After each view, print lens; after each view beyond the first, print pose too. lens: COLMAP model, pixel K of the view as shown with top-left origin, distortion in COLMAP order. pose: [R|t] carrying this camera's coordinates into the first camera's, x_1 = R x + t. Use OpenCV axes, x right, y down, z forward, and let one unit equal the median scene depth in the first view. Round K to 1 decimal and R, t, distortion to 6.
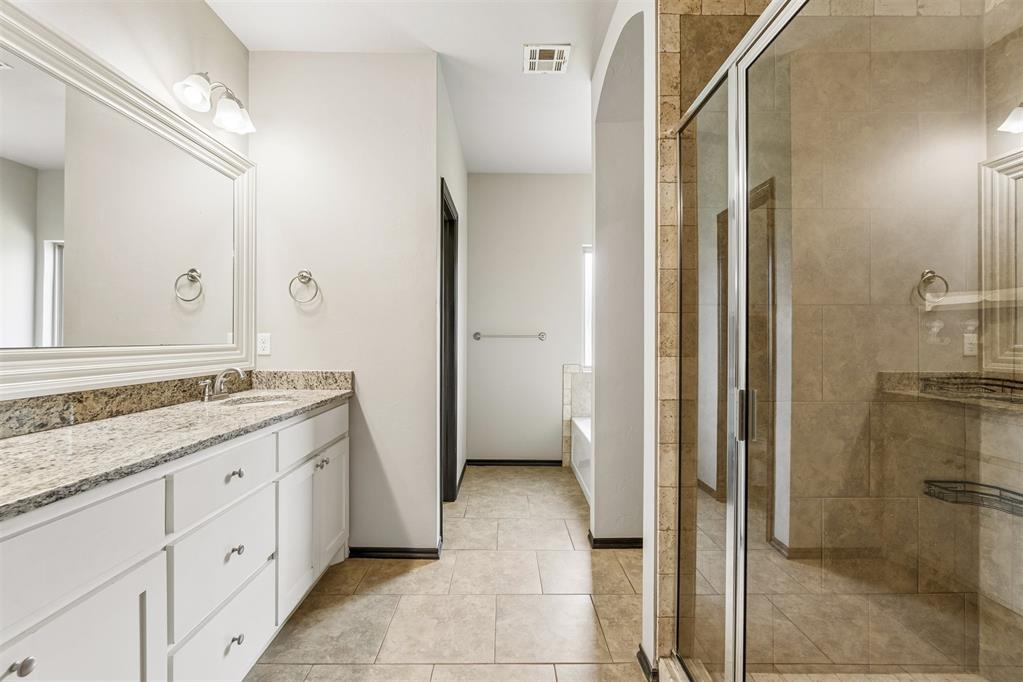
lens RADIAL K [[447.2, 0, 506.8], [0, 447.2, 346.7], [0, 0, 1]] dist [-0.001206, -0.000225]
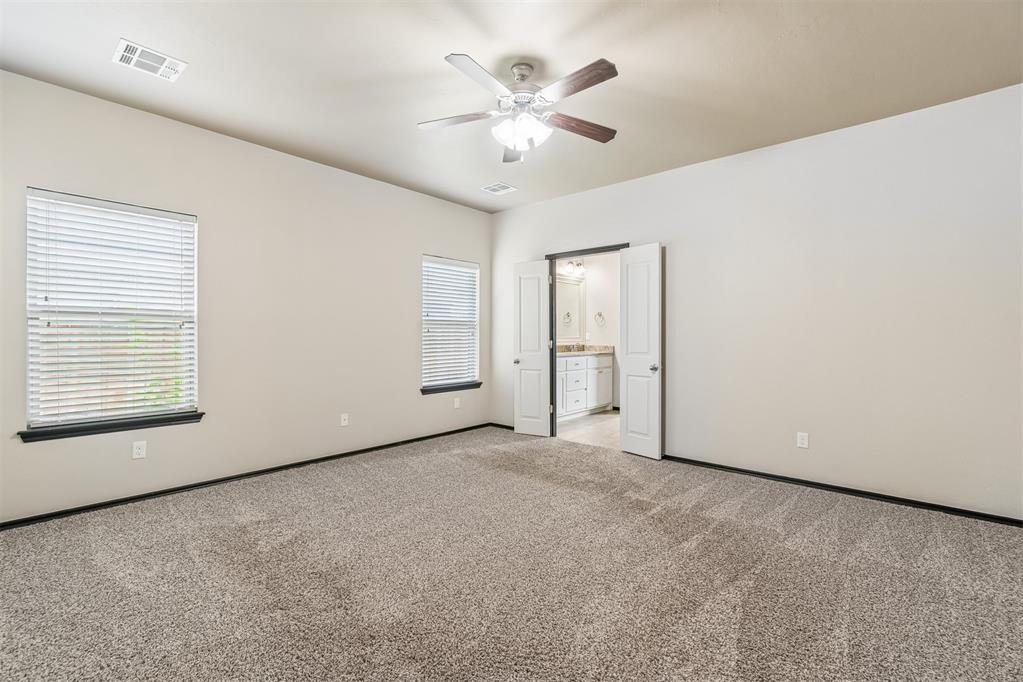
lens RADIAL K [[447.2, 0, 505.8], [0, 447.2, 341.5], [0, 0, 1]] dist [-0.001206, -0.000225]
pose [[0.740926, 0.005446, -0.671565, 1.158848], [0.001008, 0.999957, 0.009221, -0.000033], [0.671586, -0.007509, 0.740889, -1.737904]]
